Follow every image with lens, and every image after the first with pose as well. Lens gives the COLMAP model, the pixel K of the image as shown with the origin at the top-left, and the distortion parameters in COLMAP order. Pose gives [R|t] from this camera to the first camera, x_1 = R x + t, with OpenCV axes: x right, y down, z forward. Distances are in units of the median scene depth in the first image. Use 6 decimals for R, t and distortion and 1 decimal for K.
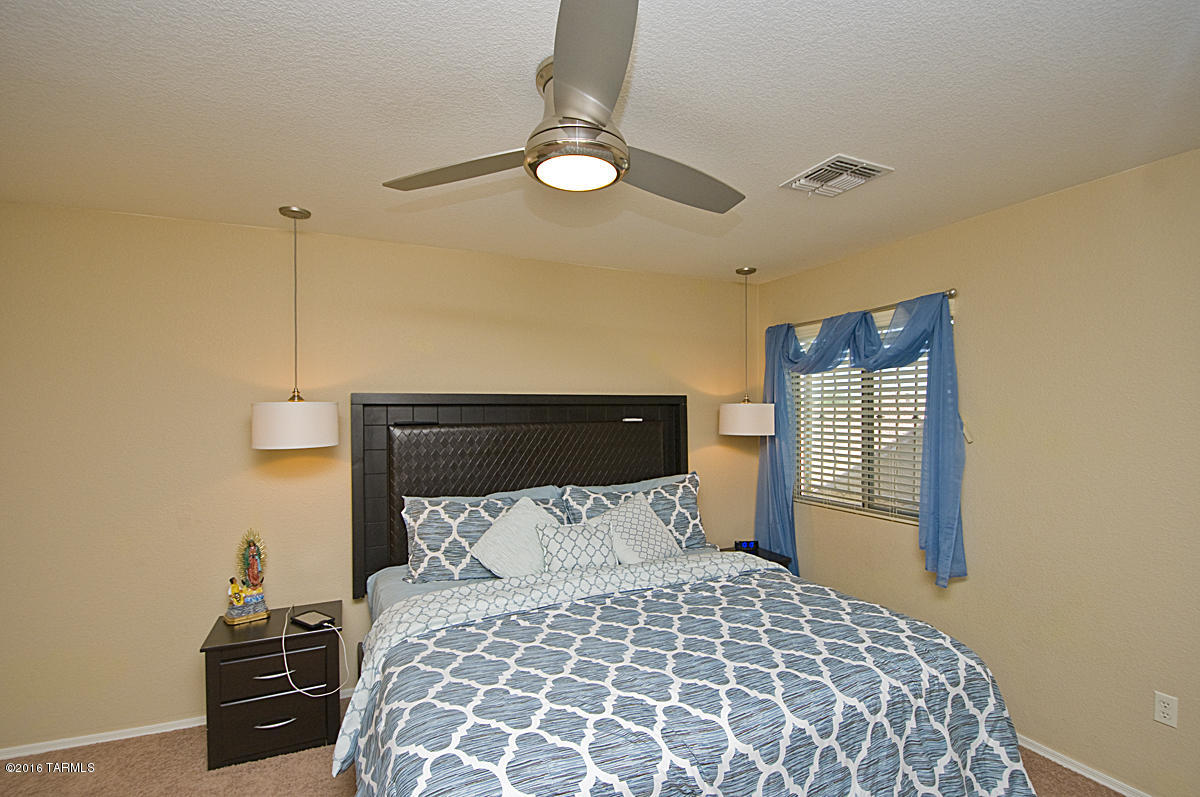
lens RADIAL K [[544.7, 0, 605.3], [0, 544.7, 413.7], [0, 0, 1]] dist [-0.002897, -0.000709]
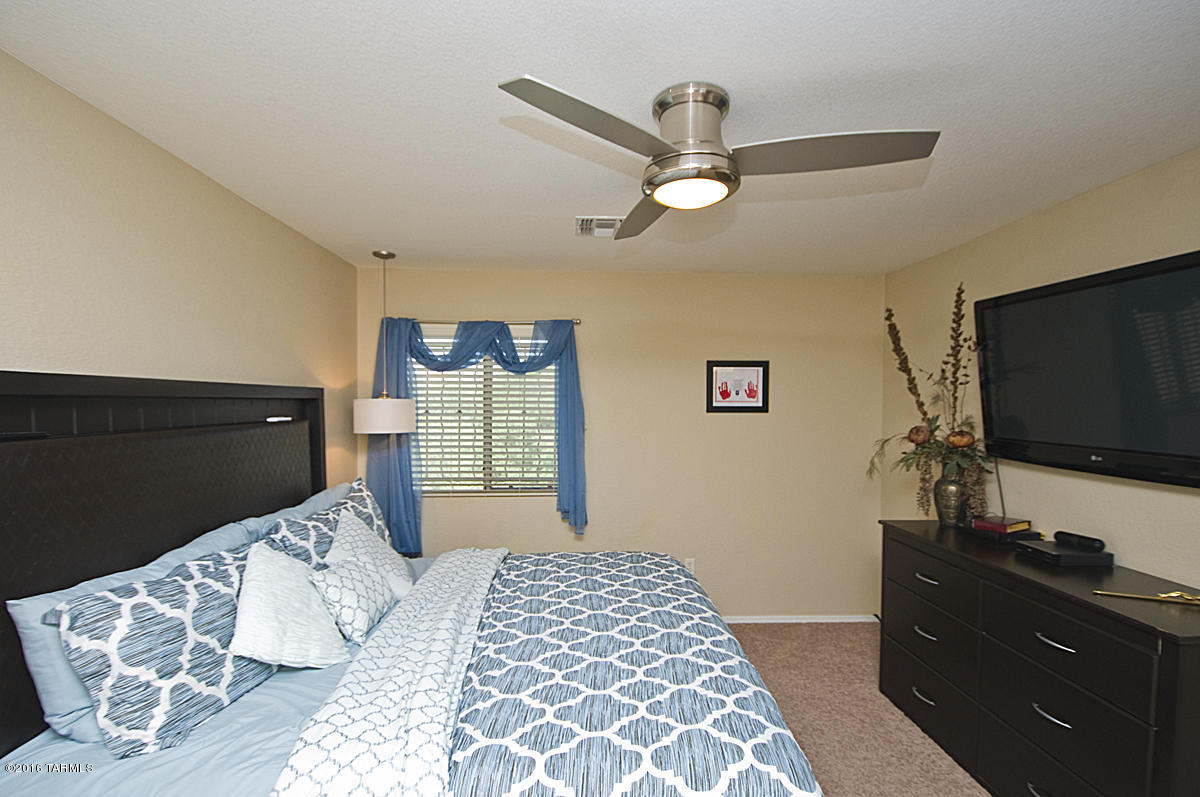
lens RADIAL K [[544.7, 0, 605.3], [0, 544.7, 413.7], [0, 0, 1]] dist [-0.002897, -0.000709]
pose [[0.386765, -0.014618, 0.922063, -0.573571], [0.000767, 0.999879, 0.015530, -0.009288], [-0.922178, -0.005300, 0.386729, 0.371523]]
